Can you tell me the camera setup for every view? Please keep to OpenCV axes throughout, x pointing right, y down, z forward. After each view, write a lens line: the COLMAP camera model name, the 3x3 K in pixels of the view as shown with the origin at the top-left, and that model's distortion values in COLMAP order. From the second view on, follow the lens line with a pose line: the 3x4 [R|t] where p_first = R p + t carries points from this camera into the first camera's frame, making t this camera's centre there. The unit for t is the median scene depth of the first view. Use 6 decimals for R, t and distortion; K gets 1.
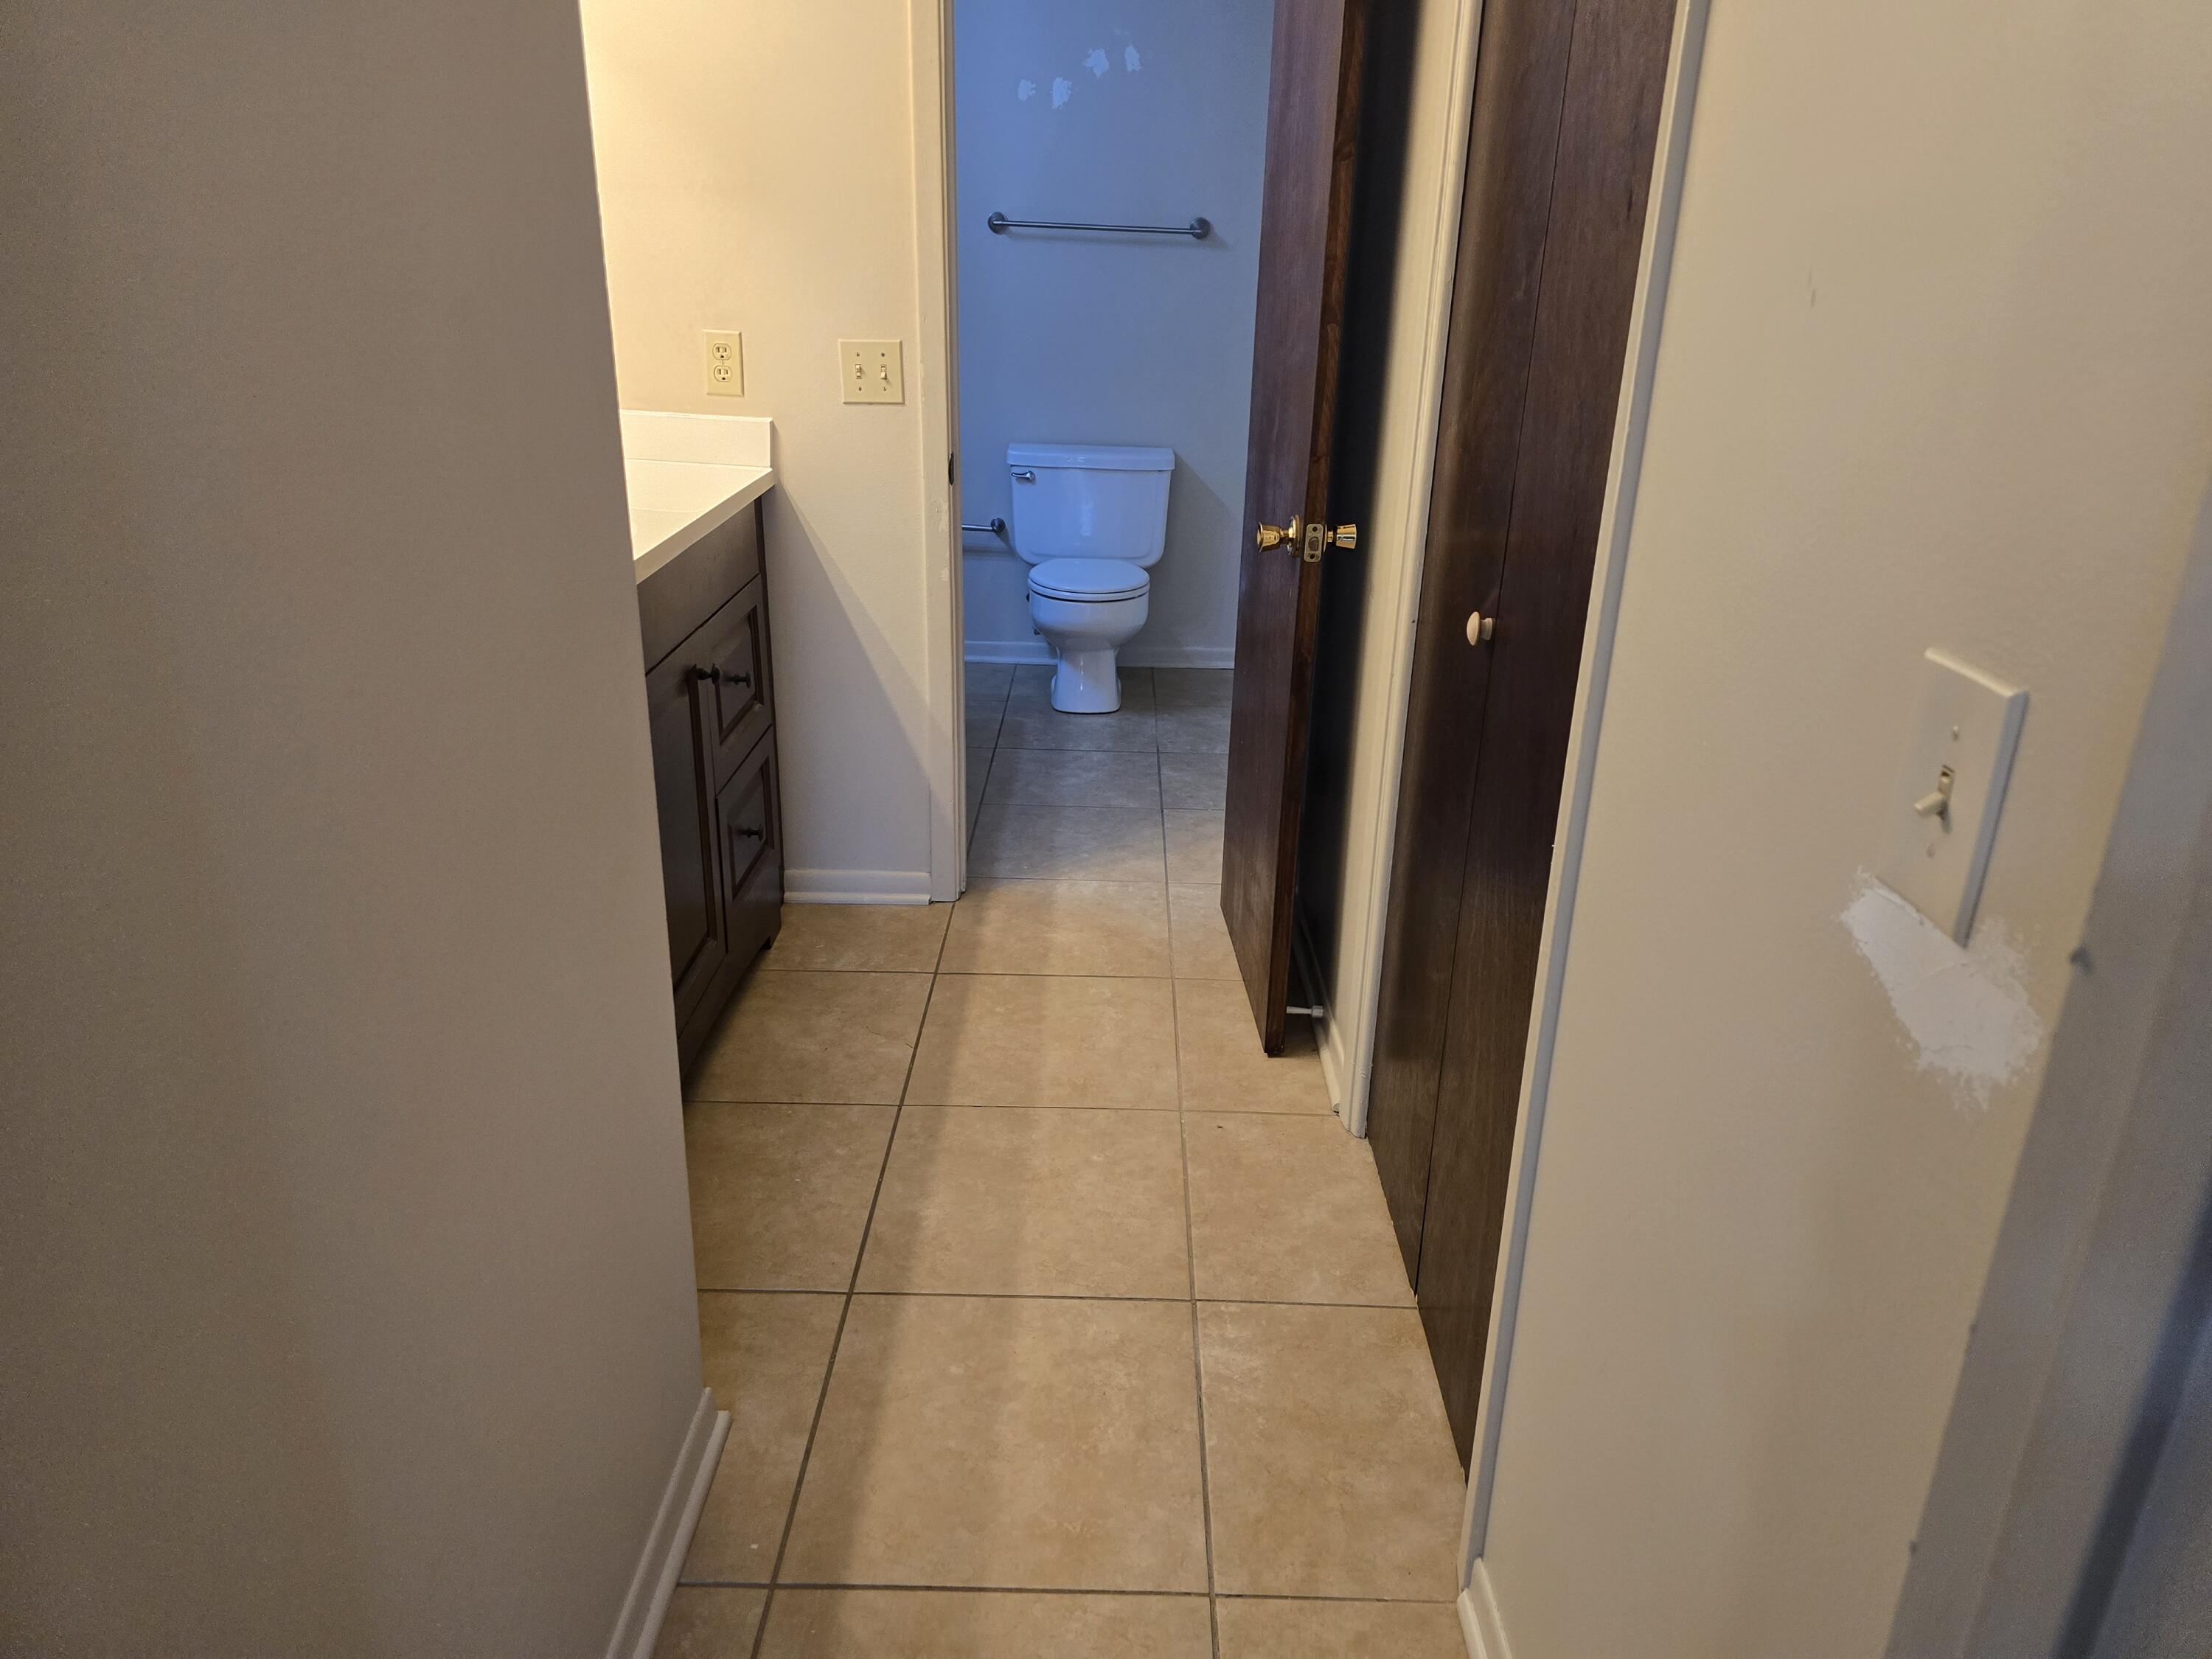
lens RADIAL K [[1495.0, 0, 1100.2], [0, 1495.0, 803.3], [0, 0, 1]] dist [0.044602, -0.043758]
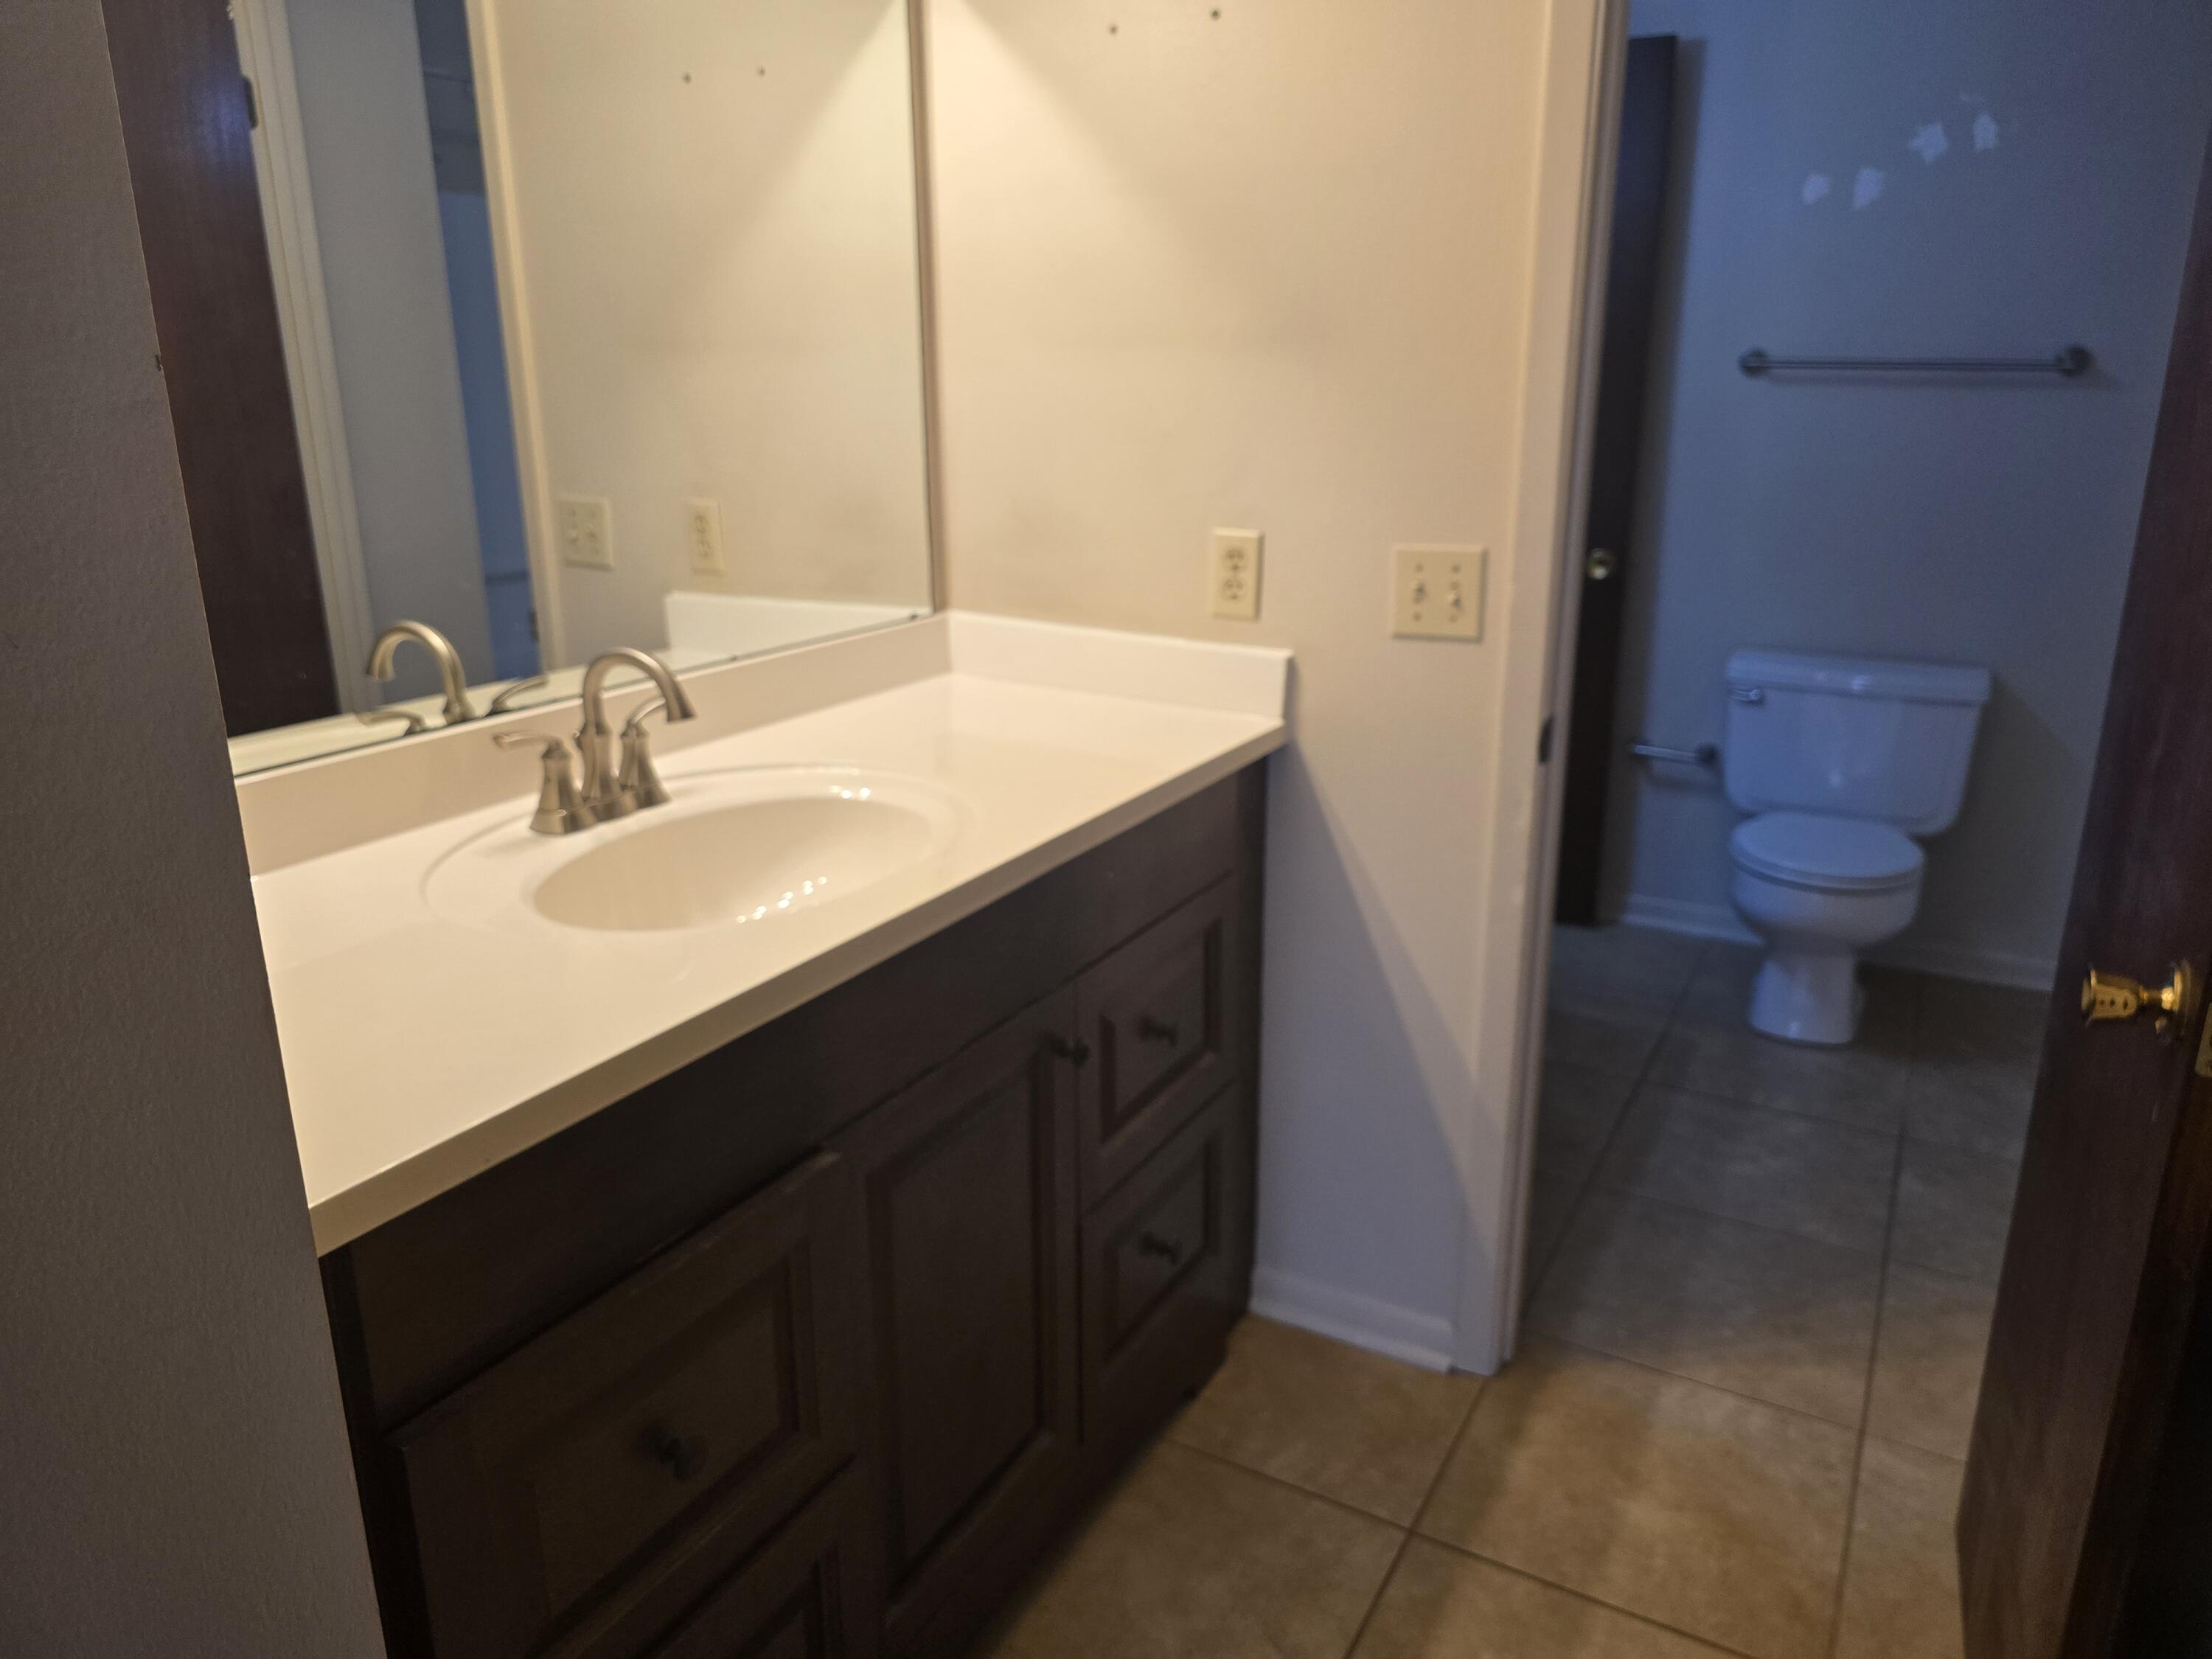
lens RADIAL K [[1495.0, 0, 1100.2], [0, 1495.0, 803.3], [0, 0, 1]] dist [0.044602, -0.043758]
pose [[0.873955, 0.105778, -0.474356, 0.041025], [-0.146403, 0.987990, -0.049418, -0.128925], [0.463432, 0.112636, 0.878945, 0.324743]]
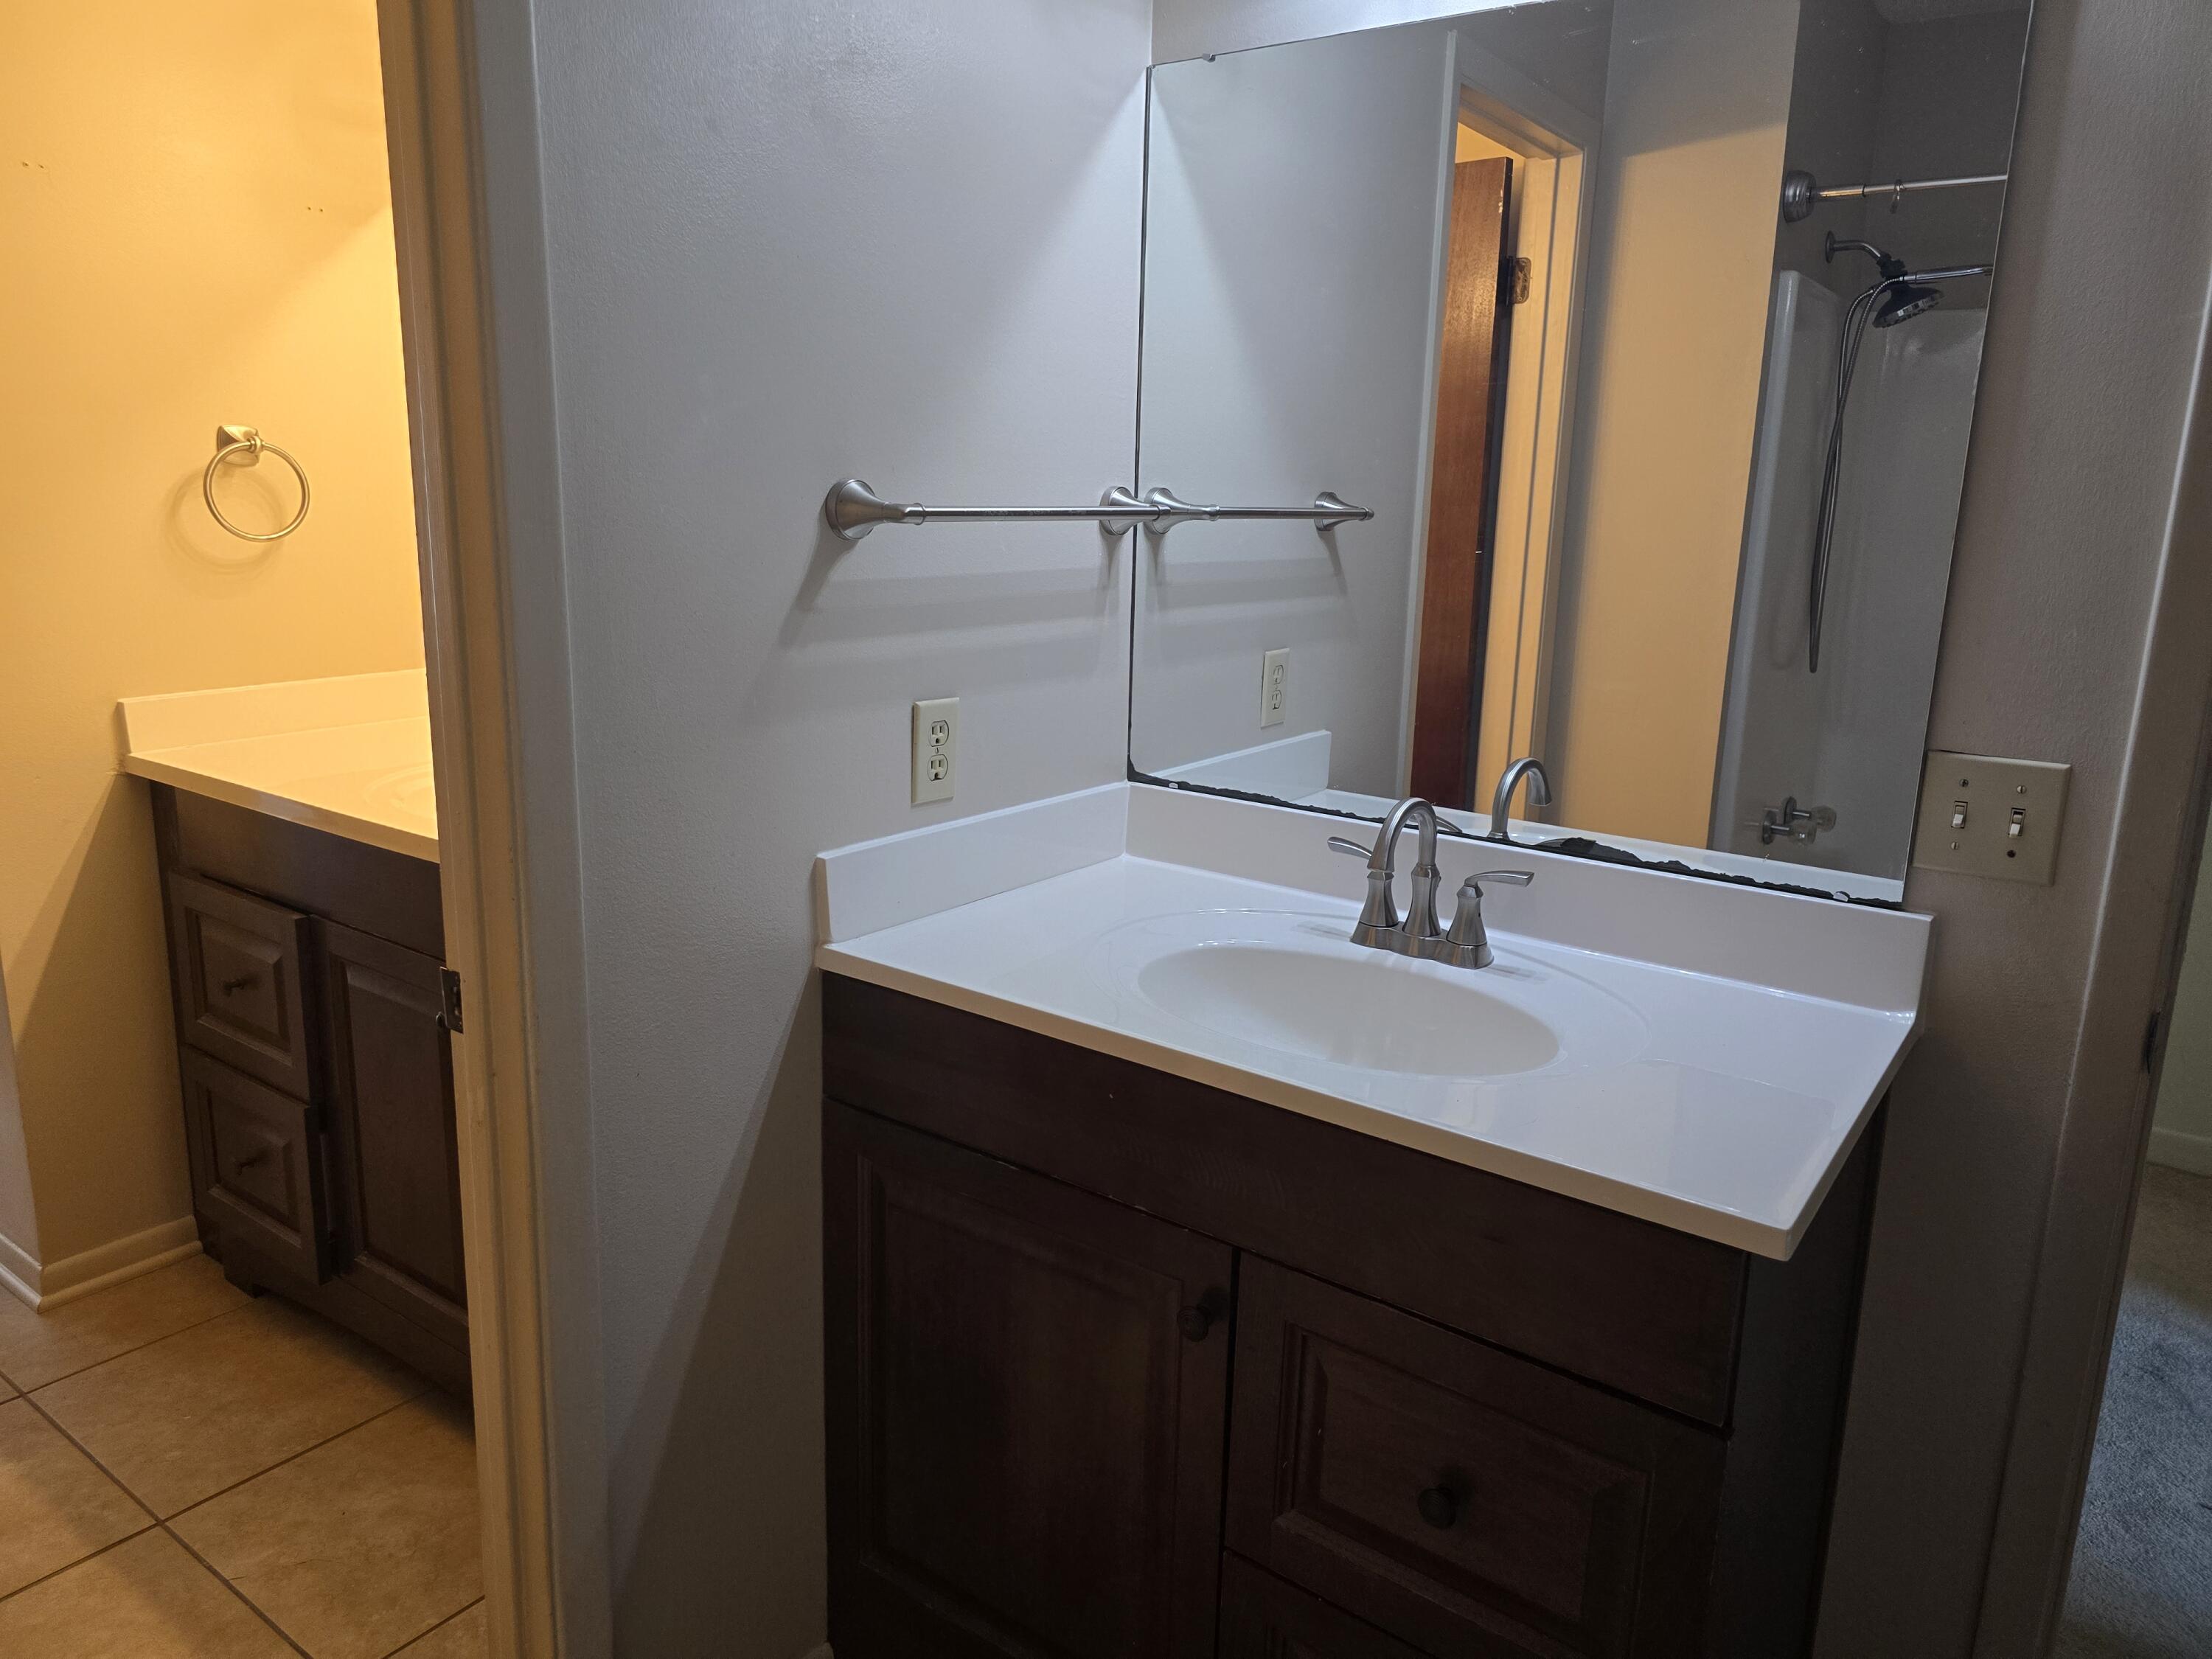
lens RADIAL K [[1495.0, 0, 1100.2], [0, 1495.0, 803.3], [0, 0, 1]] dist [0.044602, -0.043758]
pose [[-0.574169, 0.095374, -0.813163, 0.156632], [-0.349399, 0.869668, 0.348709, -0.466770], [0.740440, 0.484336, -0.466012, 1.237705]]
